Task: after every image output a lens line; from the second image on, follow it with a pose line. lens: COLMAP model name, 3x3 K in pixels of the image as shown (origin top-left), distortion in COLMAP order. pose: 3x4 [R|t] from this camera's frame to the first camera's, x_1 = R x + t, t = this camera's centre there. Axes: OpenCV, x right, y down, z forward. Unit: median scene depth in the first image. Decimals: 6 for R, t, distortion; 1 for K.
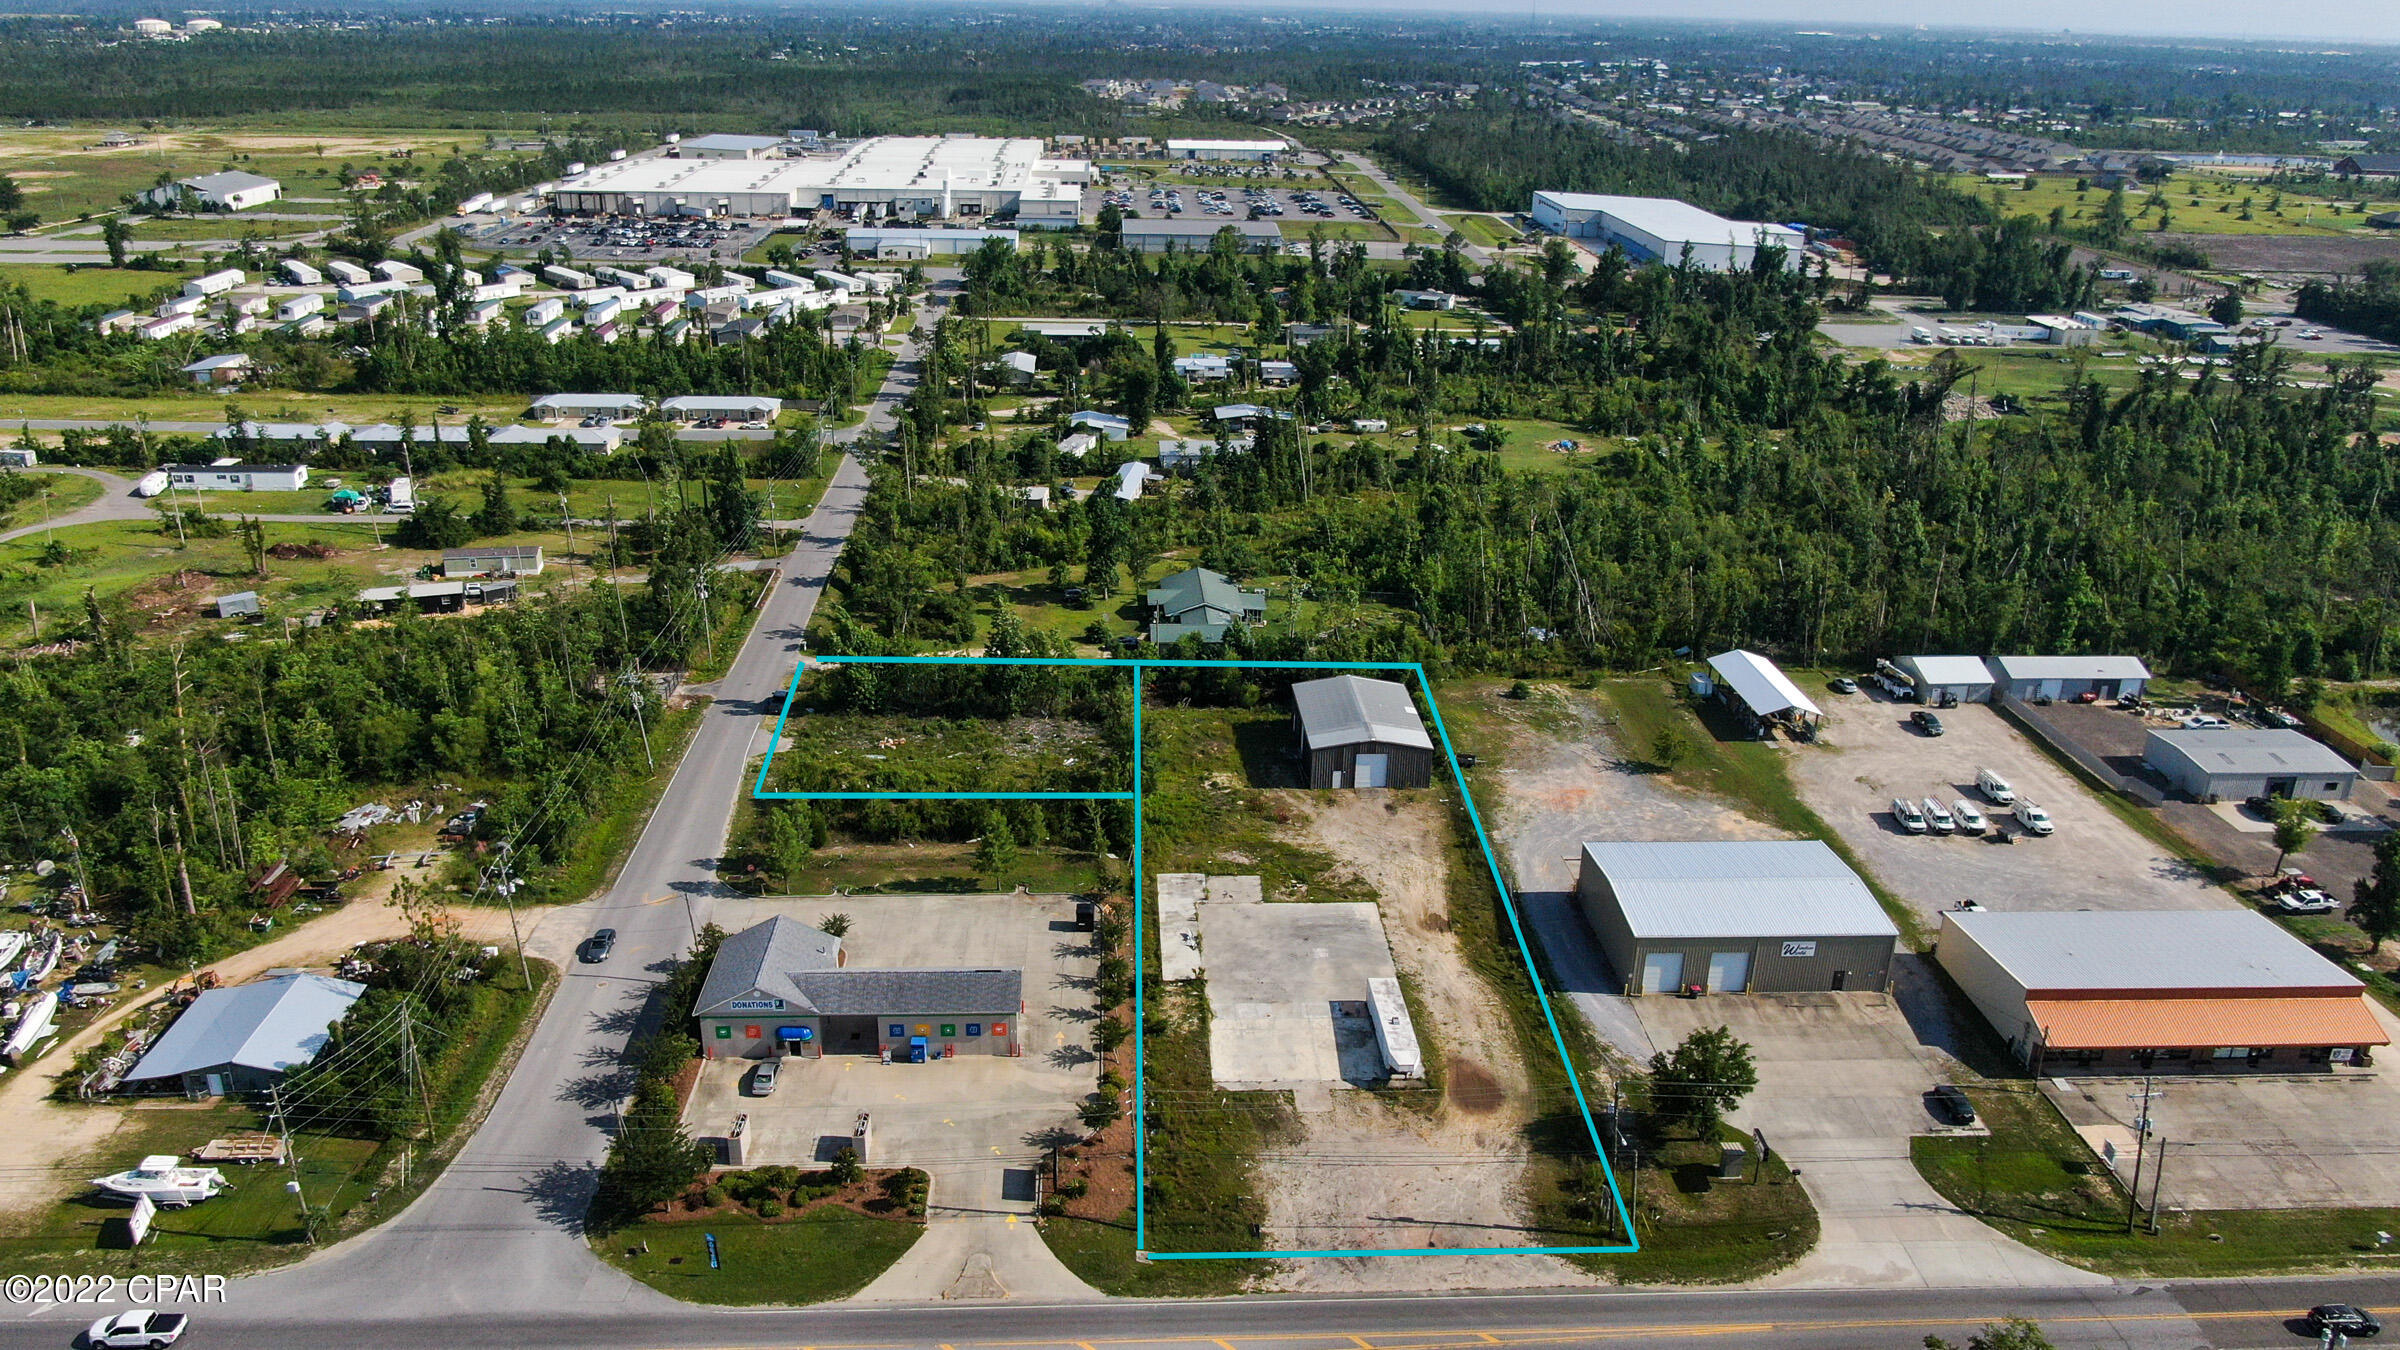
lens RADIAL K [[1725.1, 0, 1200.0], [0, 1725.1, 675.0], [0, 0, 1]] dist [-0.022962, 0.003681]
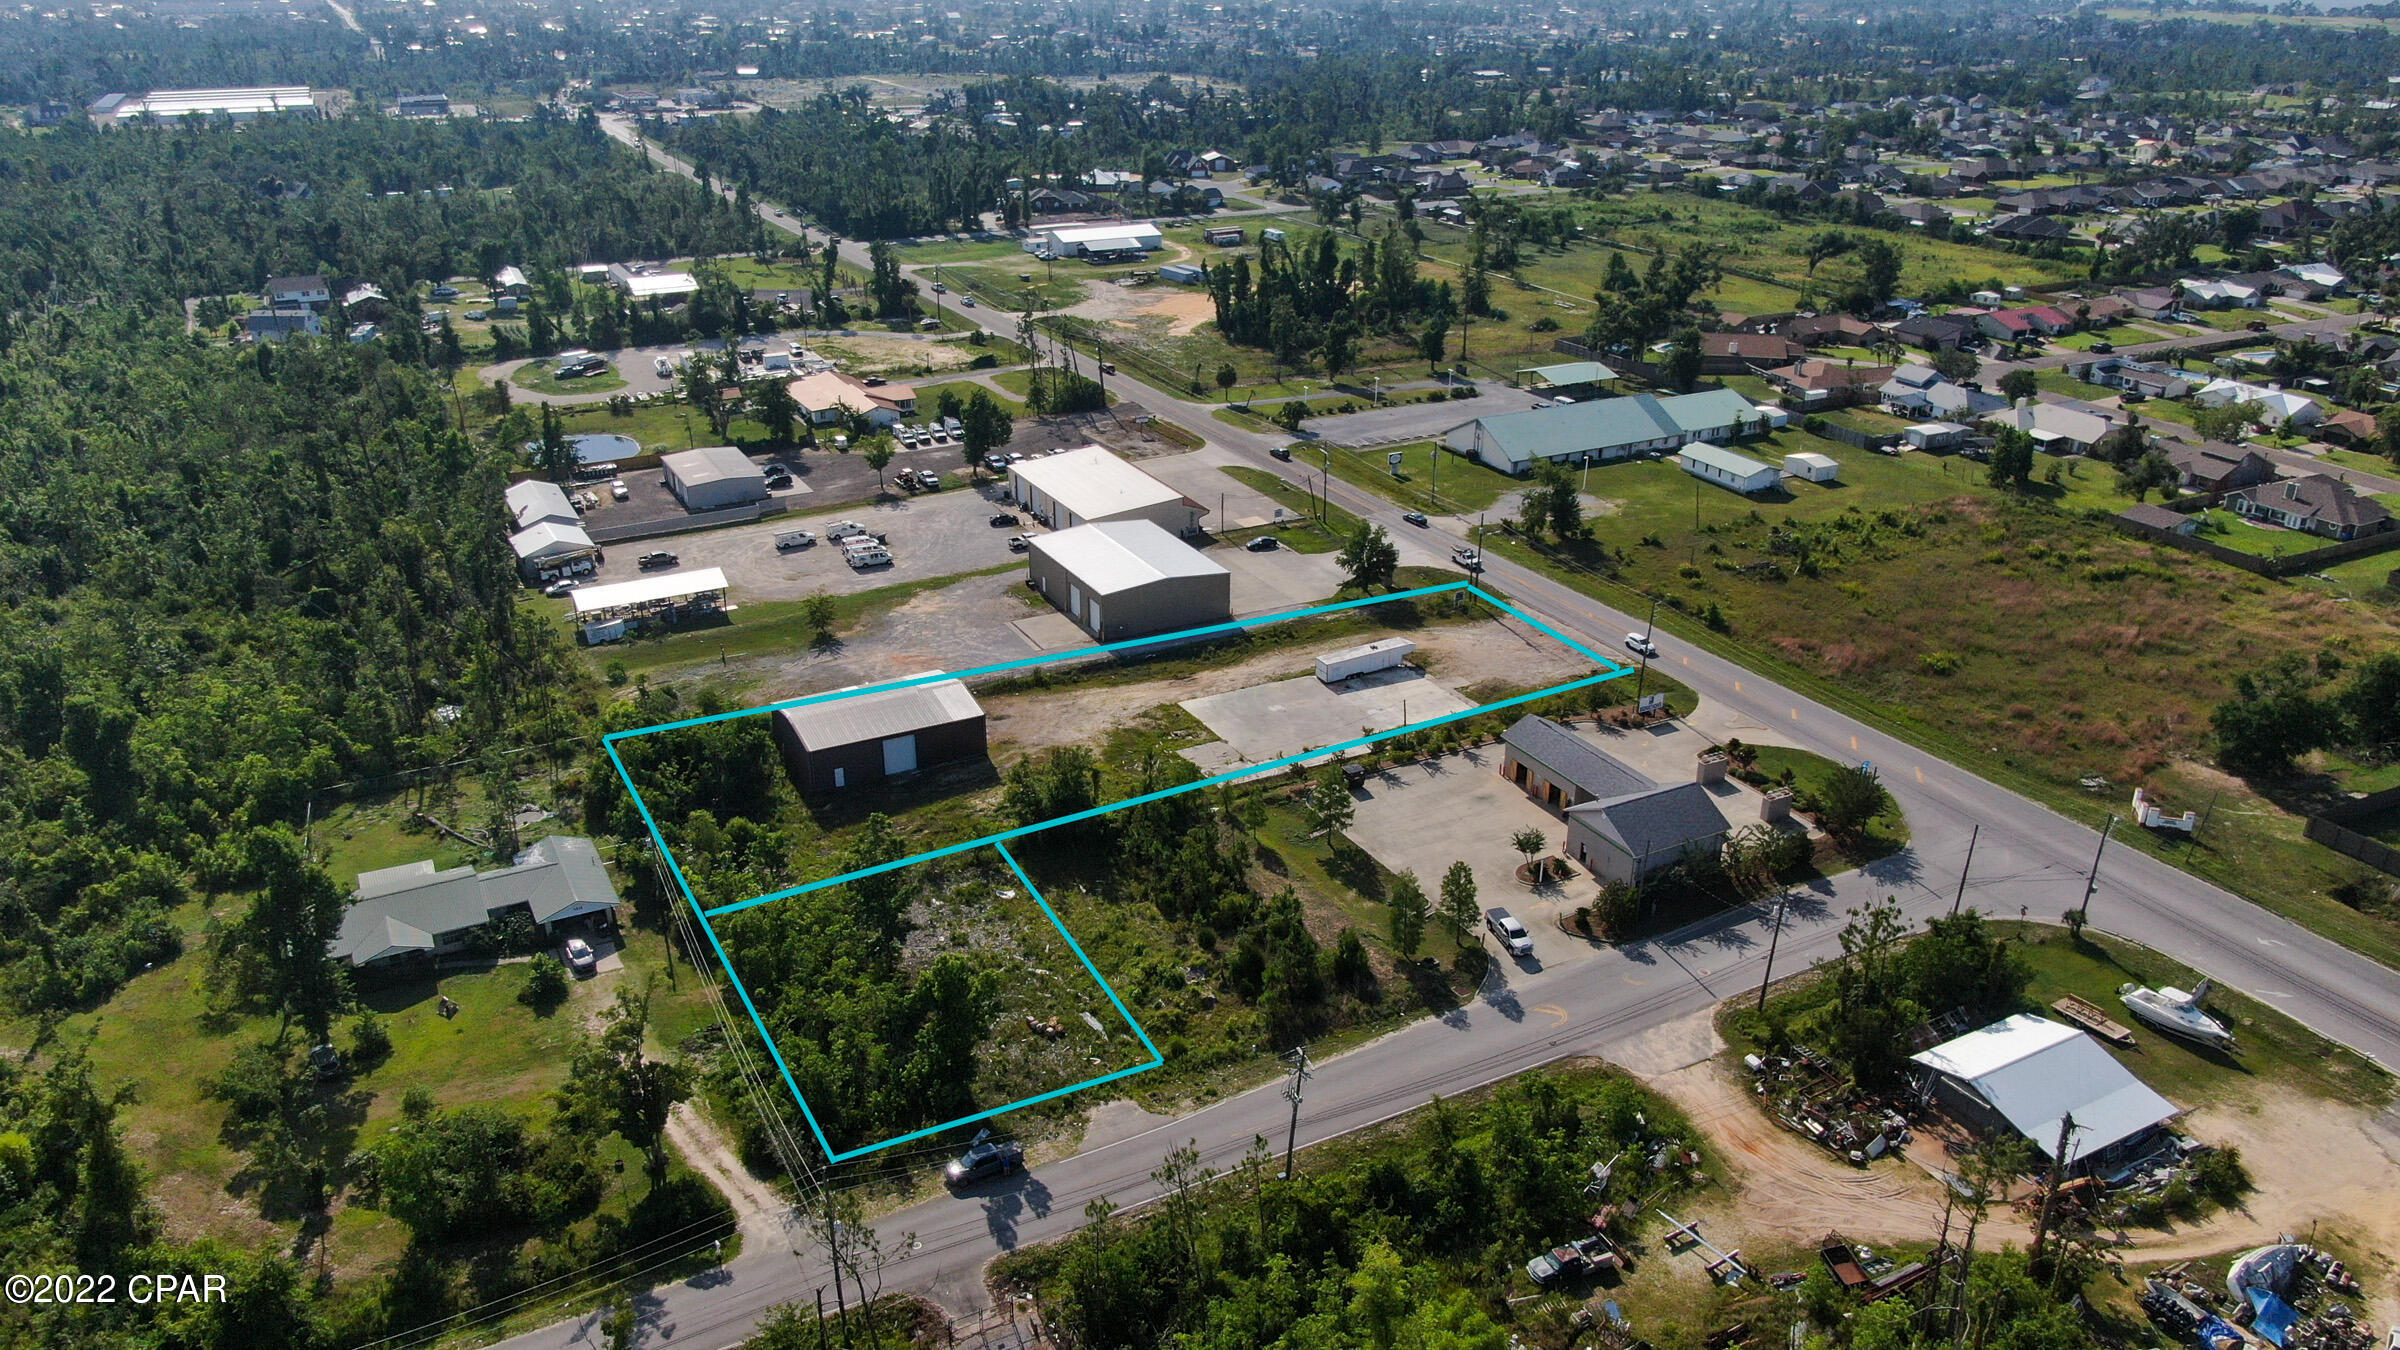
lens RADIAL K [[1725.1, 0, 1200.0], [0, 1725.1, 675.0], [0, 0, 1]] dist [-0.022962, 0.003681]
pose [[-0.421921, -0.382479, 0.822006, -0.763560], [0.321903, 0.784388, 0.530202, -0.442788], [-0.847562, 0.488309, -0.207828, 1.080135]]
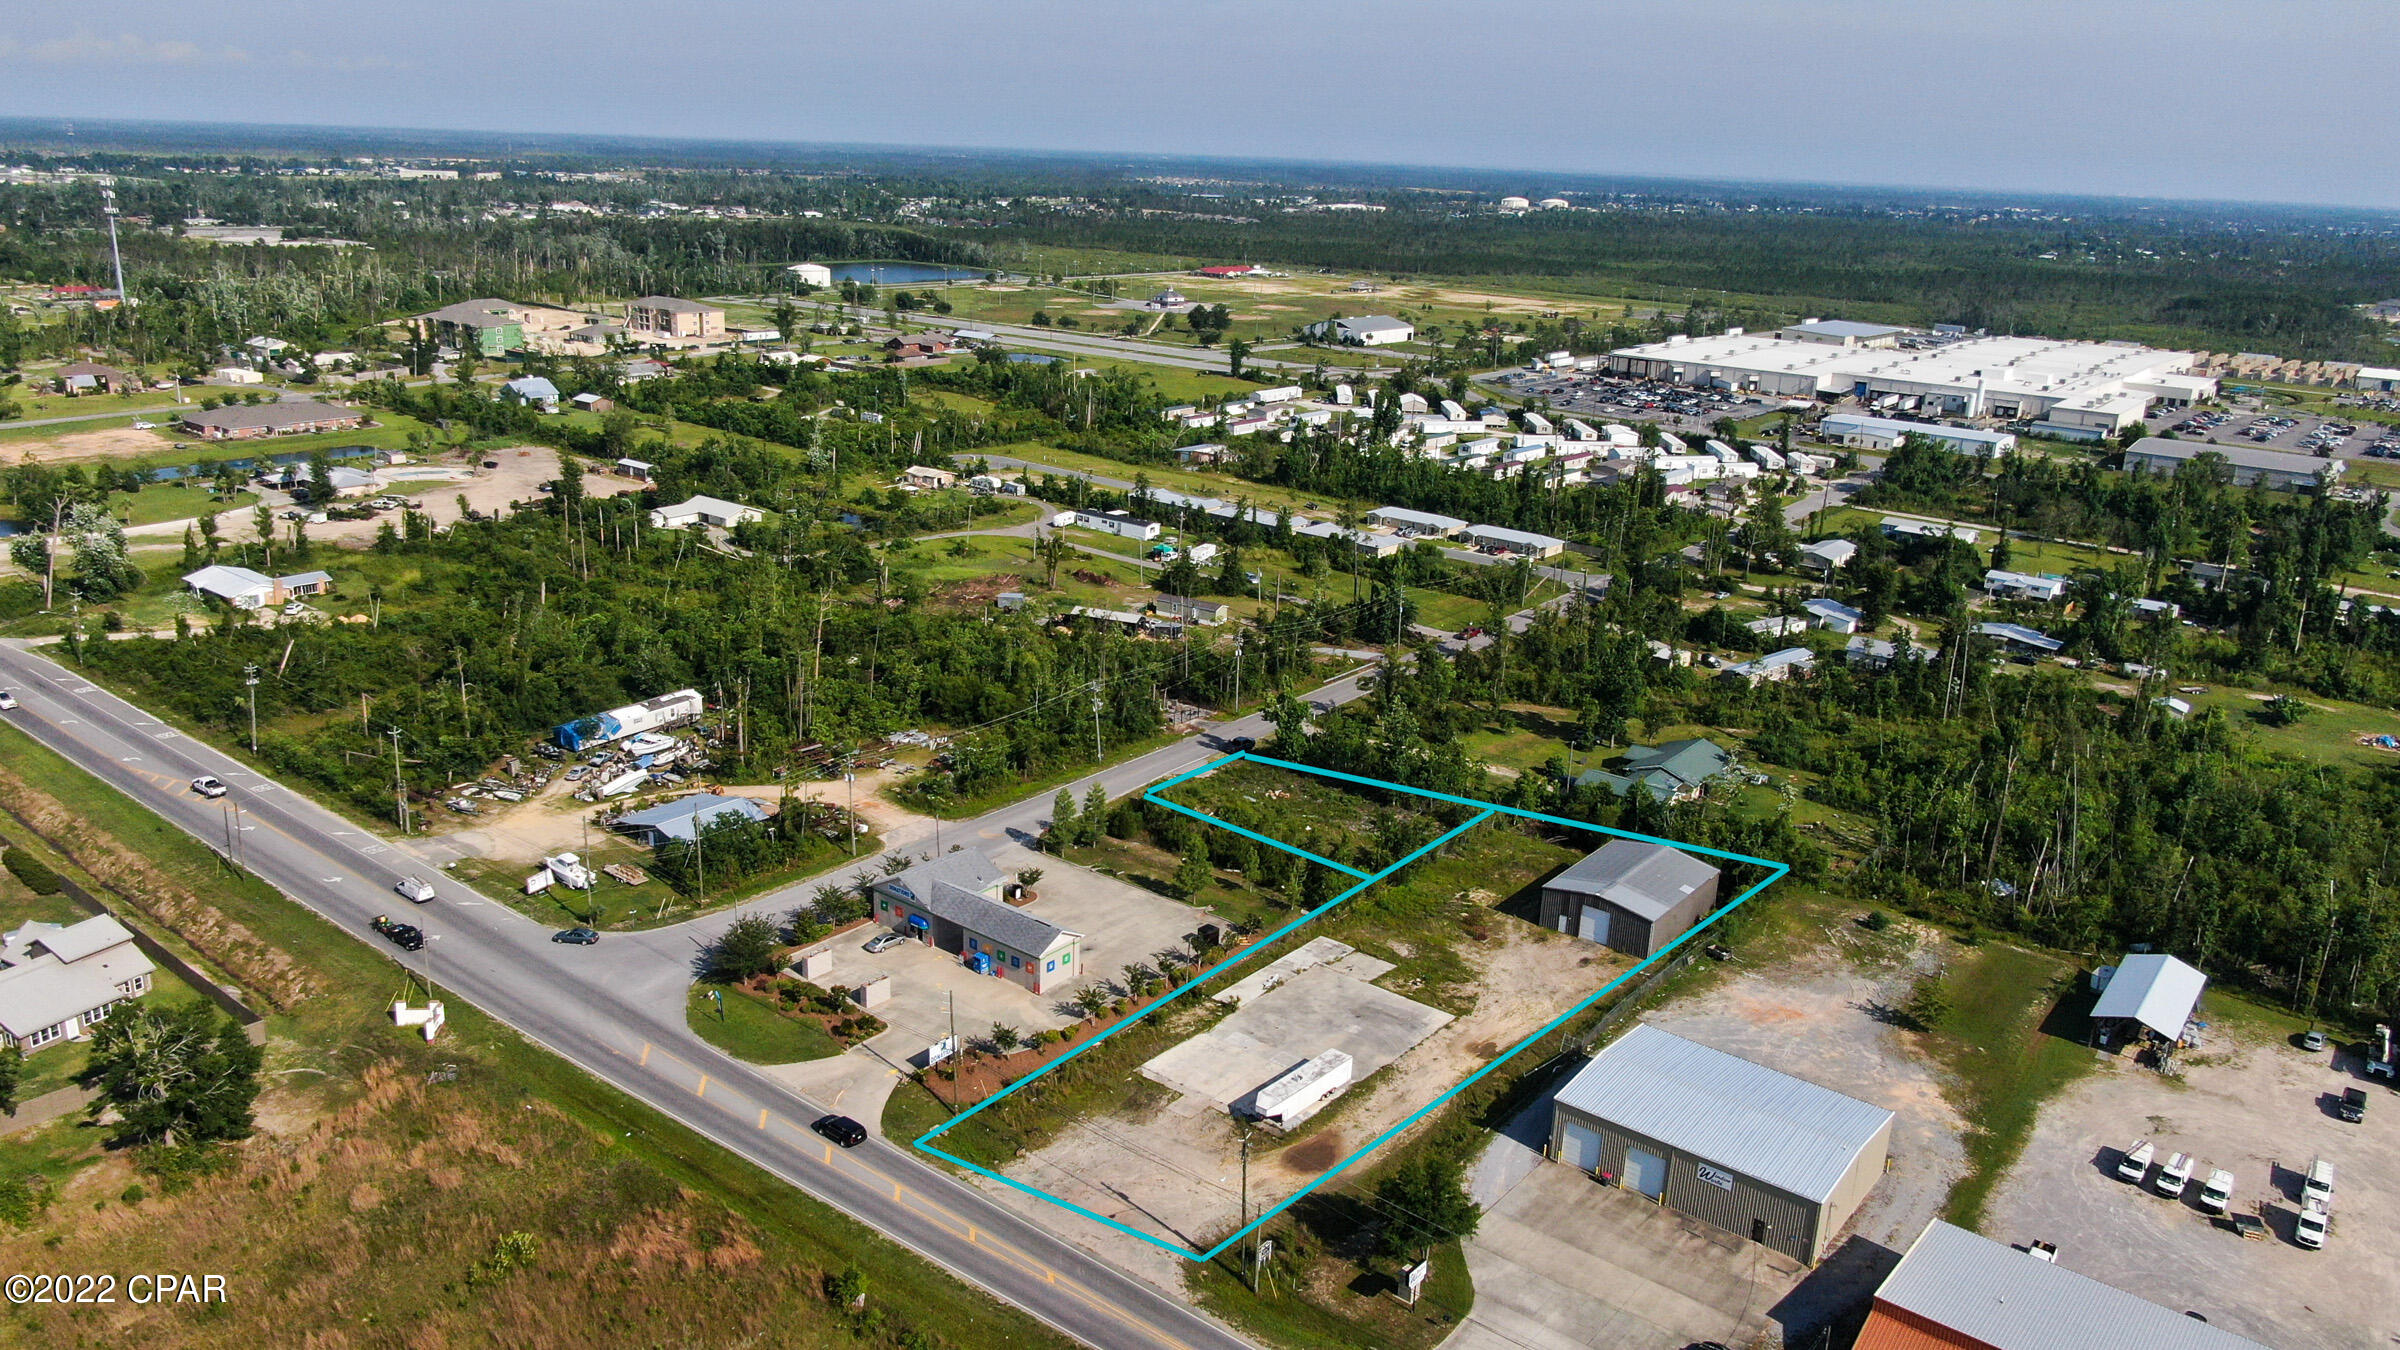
lens RADIAL K [[1725.1, 0, 1200.0], [0, 1725.1, 675.0], [0, 0, 1]] dist [-0.022962, 0.003681]
pose [[0.746355, 0.200634, -0.634586, 0.540510], [-0.263869, 0.964543, -0.005390, -0.019952], [0.611004, 0.171471, 0.772833, 0.047869]]
